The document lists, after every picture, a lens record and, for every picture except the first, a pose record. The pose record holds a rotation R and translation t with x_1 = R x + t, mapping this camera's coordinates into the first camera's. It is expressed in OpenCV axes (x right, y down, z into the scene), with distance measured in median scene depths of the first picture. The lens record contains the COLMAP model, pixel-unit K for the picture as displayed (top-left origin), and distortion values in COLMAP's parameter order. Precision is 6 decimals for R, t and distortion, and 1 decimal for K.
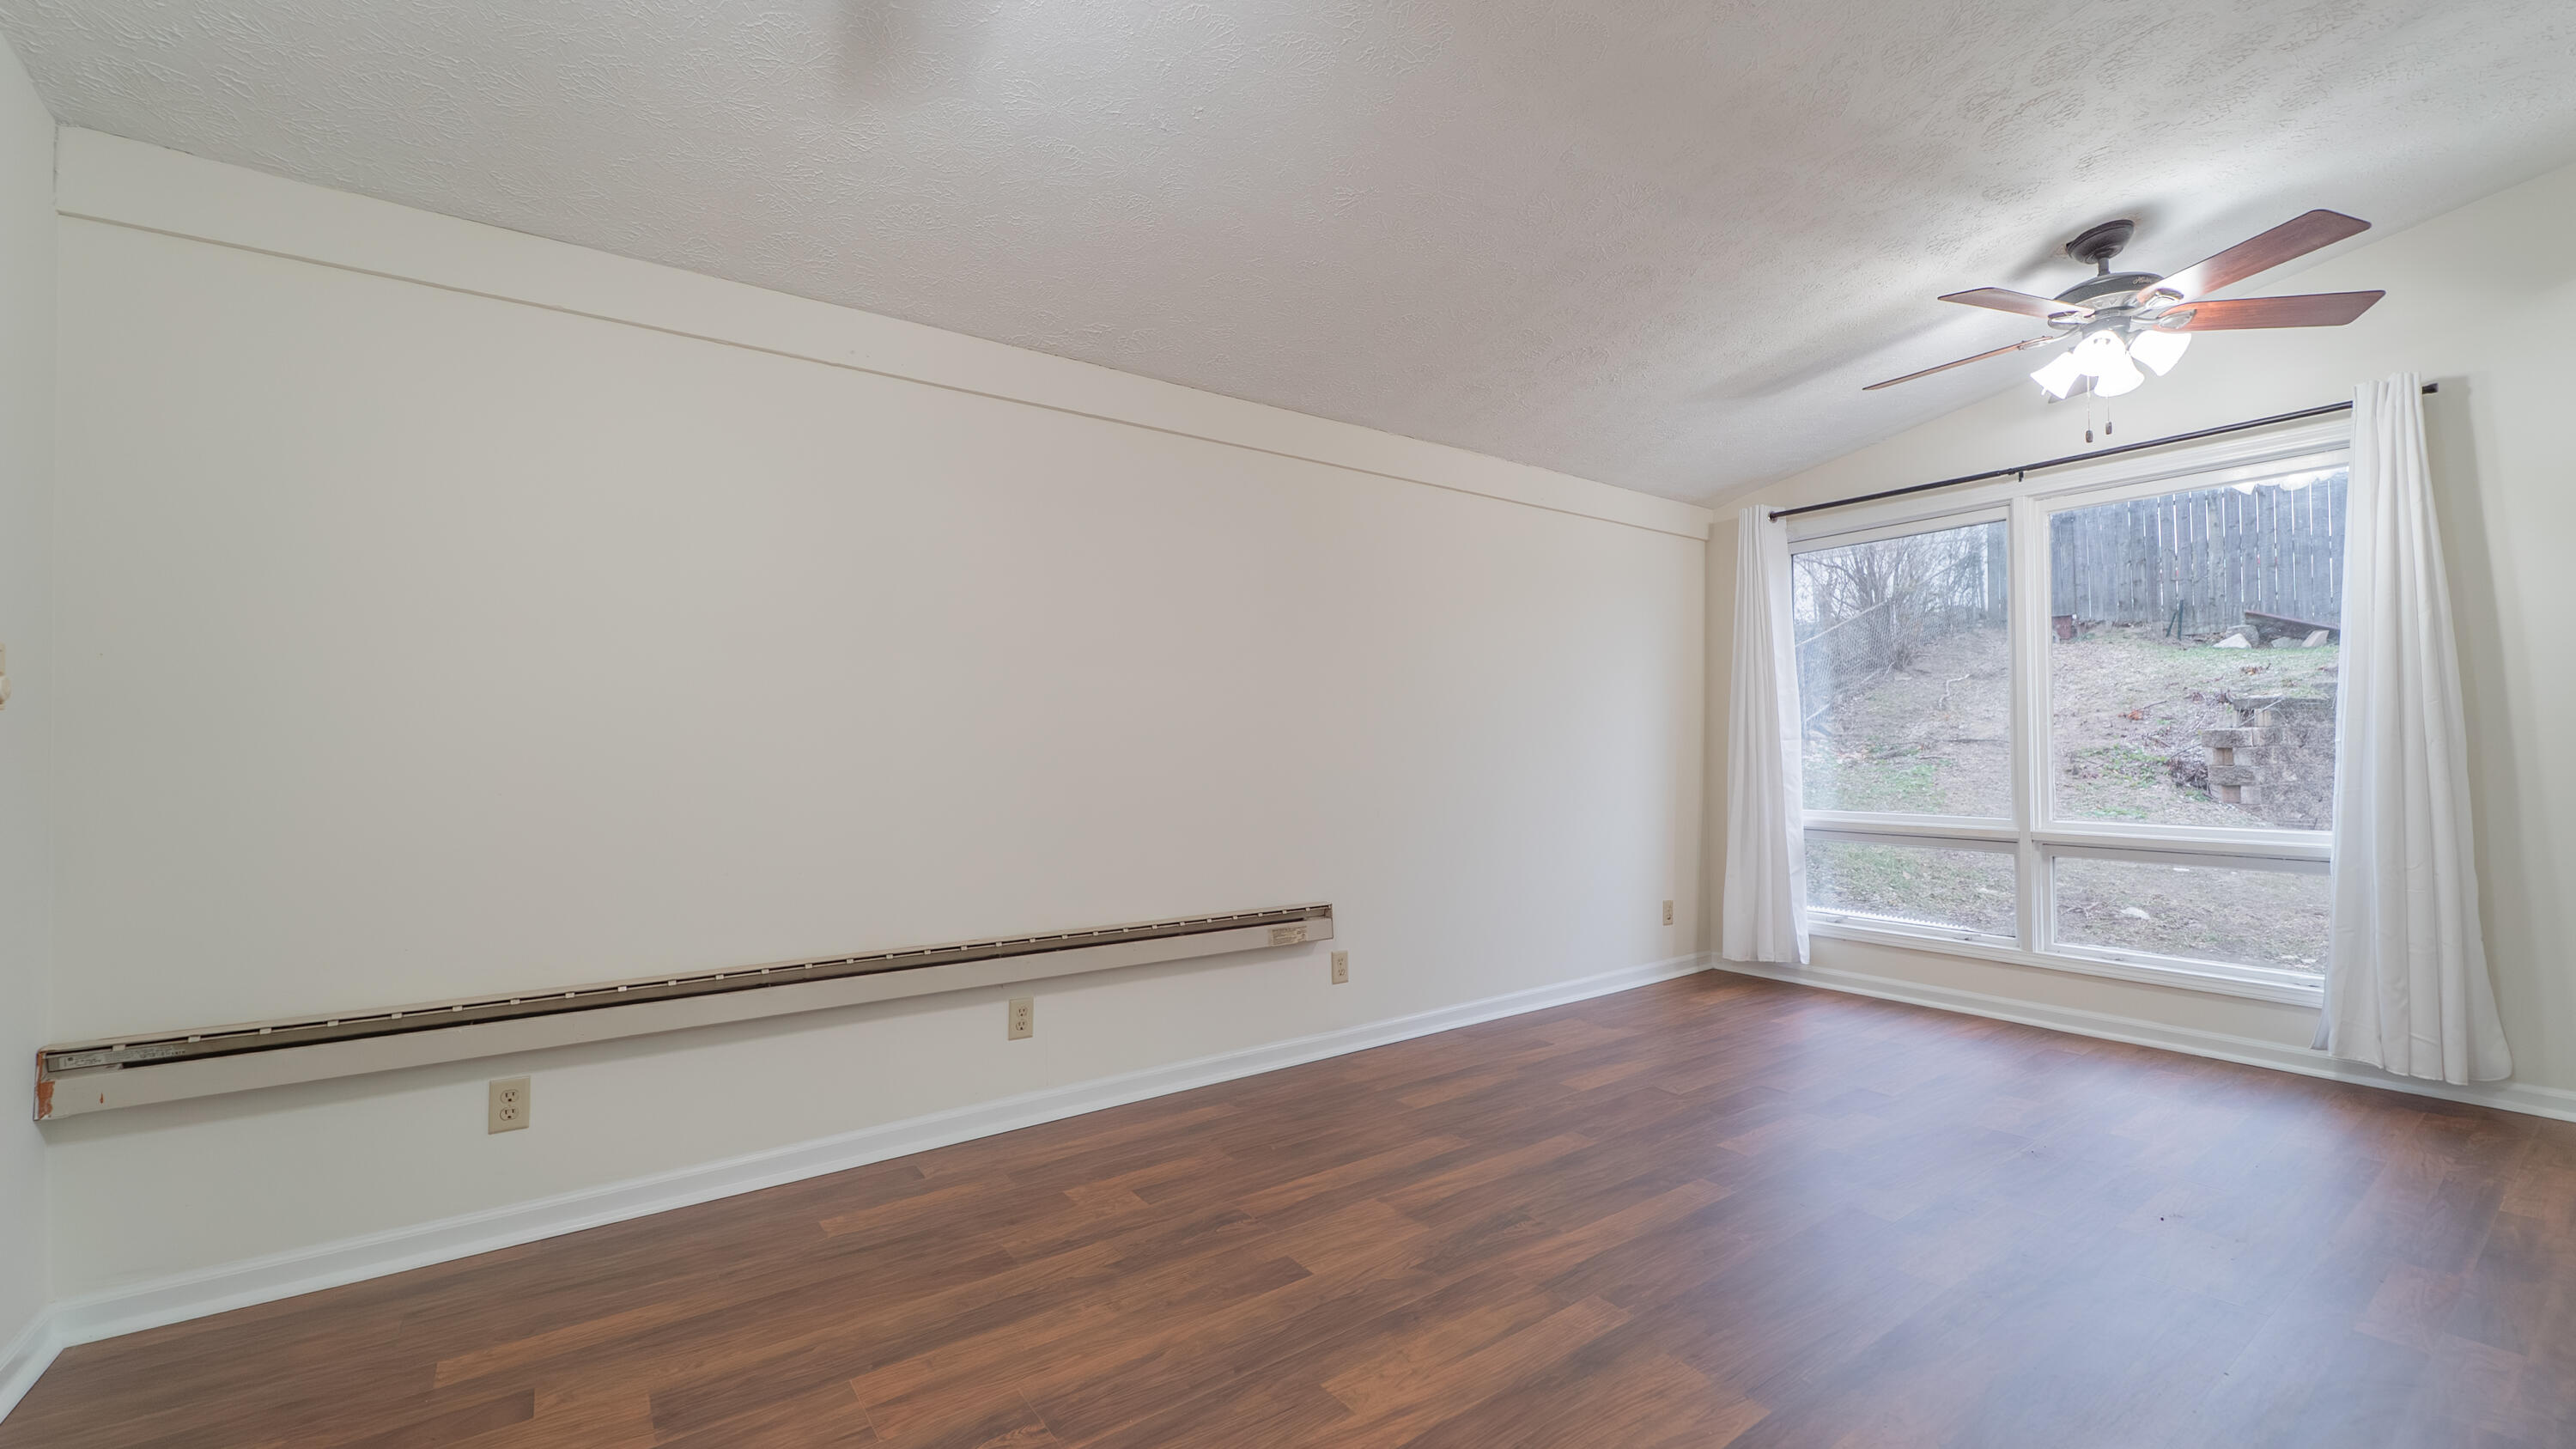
lens RADIAL K [[1026.4, 0, 1293.0], [0, 1026.4, 733.7], [0, 0, 1]] dist [-0.003534, 0.000024]
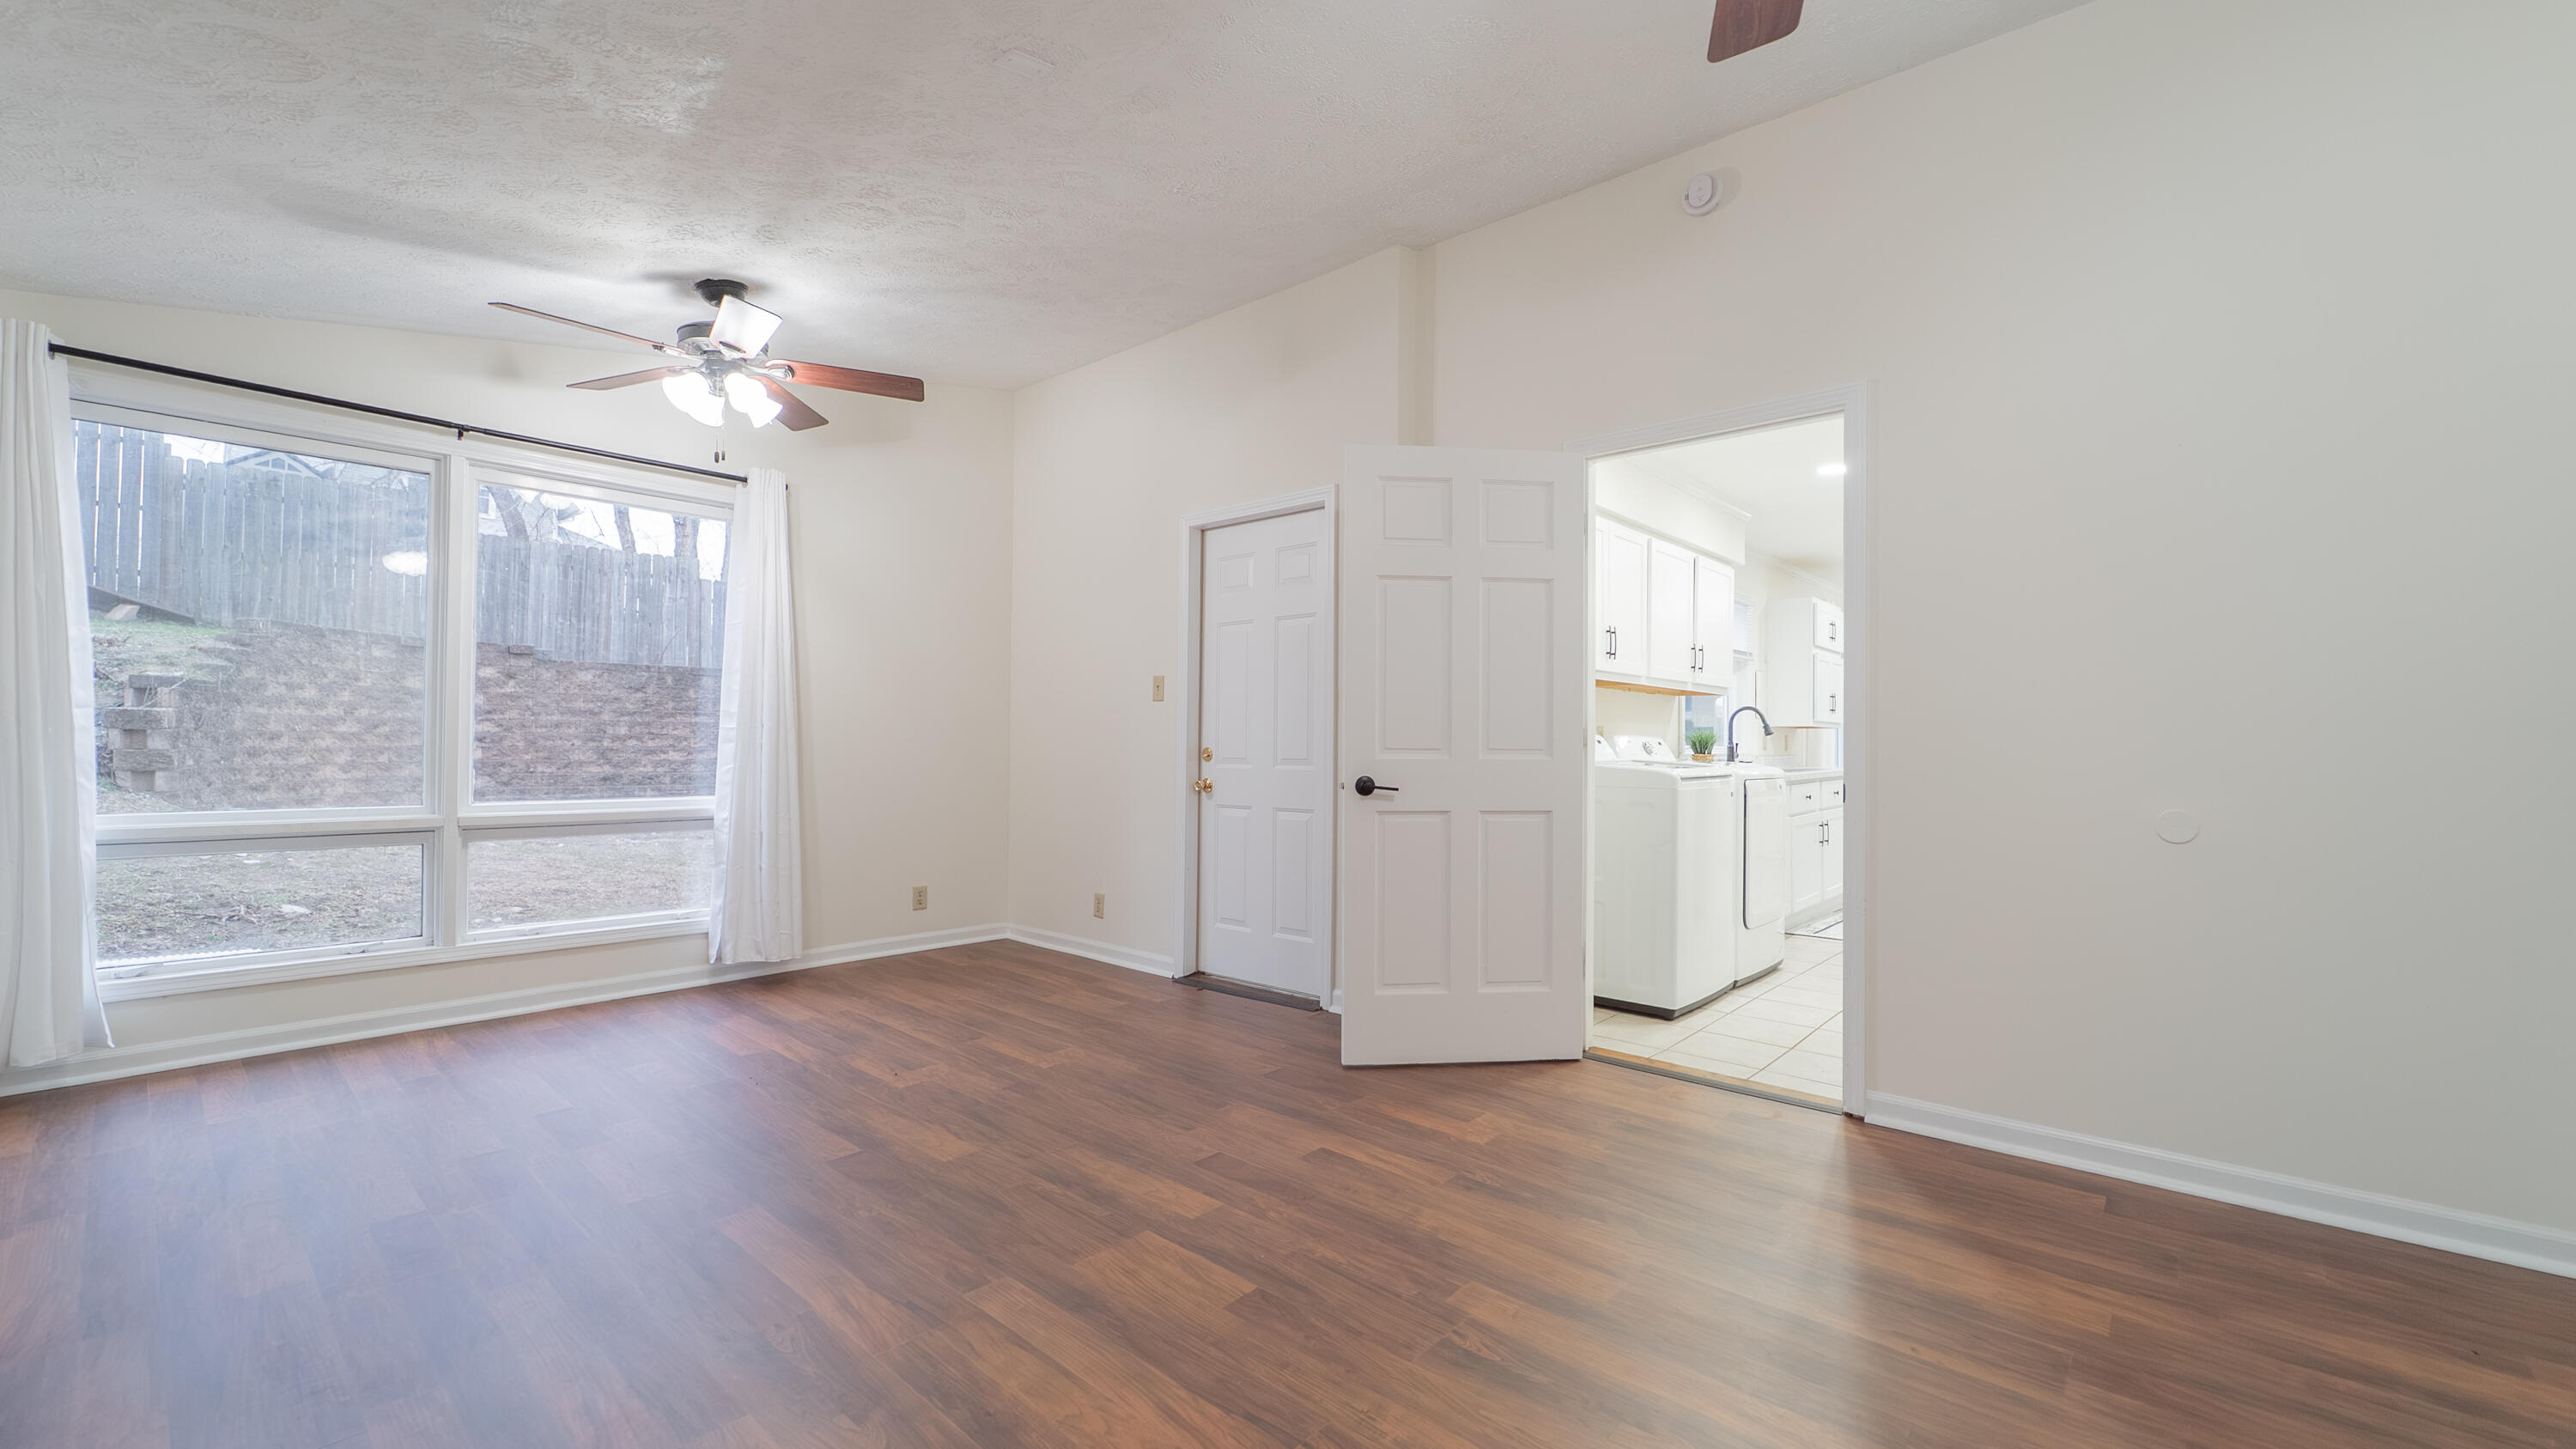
lens RADIAL K [[1026.4, 0, 1293.0], [0, 1026.4, 733.7], [0, 0, 1]] dist [-0.003534, 0.000024]
pose [[-0.229049, 0.012636, 0.973333, -0.552890], [-0.026164, 0.999475, -0.019132, 0.026275], [-0.973063, -0.029849, -0.228598, 0.723264]]
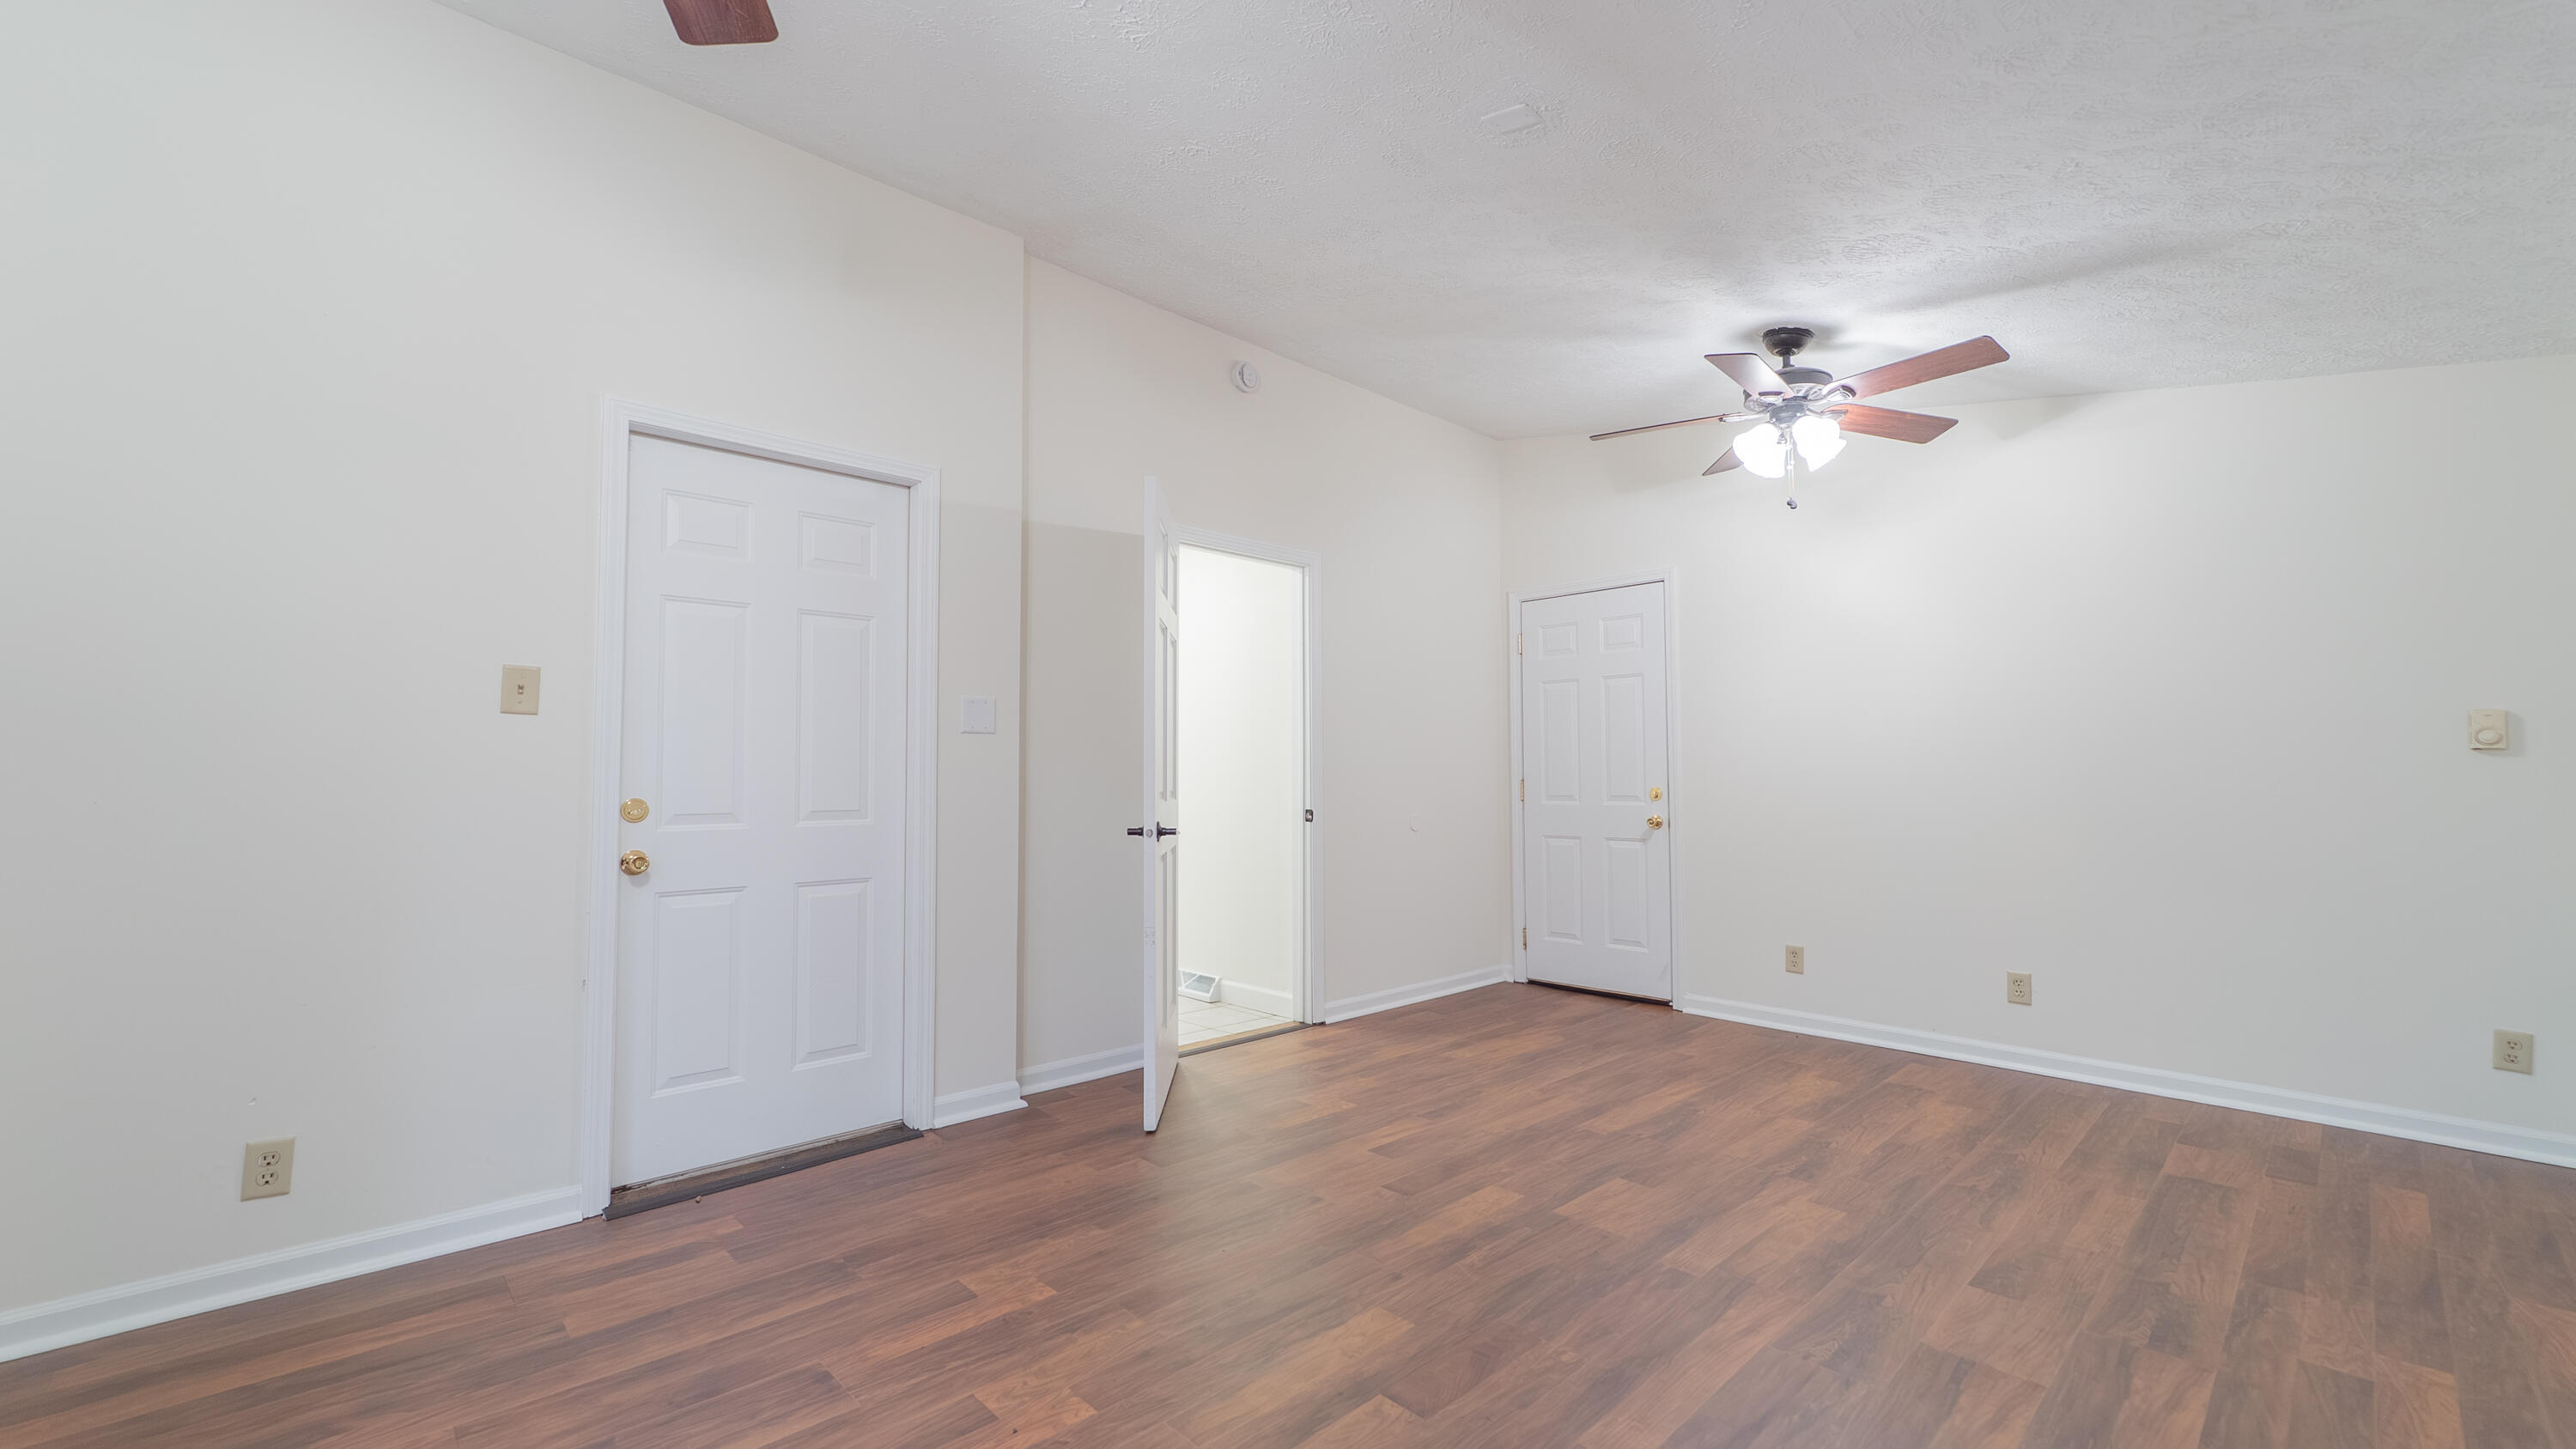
lens RADIAL K [[1026.4, 0, 1293.0], [0, 1026.4, 733.7], [0, 0, 1]] dist [-0.003534, 0.000024]
pose [[-0.989373, 0.002054, -0.145386, 0.679897], [0.011488, 0.997879, -0.064078, 0.028260], [0.144946, -0.065068, -0.987298, 1.586742]]
